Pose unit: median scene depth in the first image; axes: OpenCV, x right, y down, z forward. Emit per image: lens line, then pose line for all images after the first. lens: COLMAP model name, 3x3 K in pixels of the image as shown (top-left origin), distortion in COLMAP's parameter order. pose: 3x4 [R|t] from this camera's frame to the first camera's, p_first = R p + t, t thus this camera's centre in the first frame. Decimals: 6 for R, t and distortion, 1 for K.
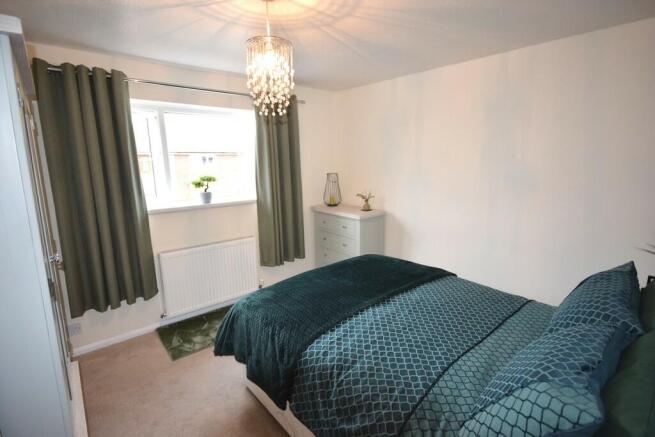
lens RADIAL K [[305.7, 0, 332.3], [0, 305.7, 217.5], [0, 0, 1]] dist [0.000847, 0.000130]
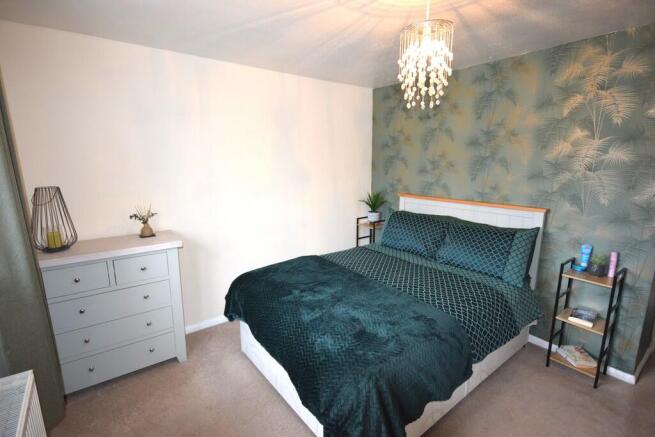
lens RADIAL K [[305.7, 0, 332.3], [0, 305.7, 217.5], [0, 0, 1]] dist [0.000847, 0.000130]
pose [[0.077293, -0.182127, 0.980232, -0.507974], [0.195306, 0.966891, 0.164248, -0.094753], [-0.977692, 0.178750, 0.110304, 0.530814]]
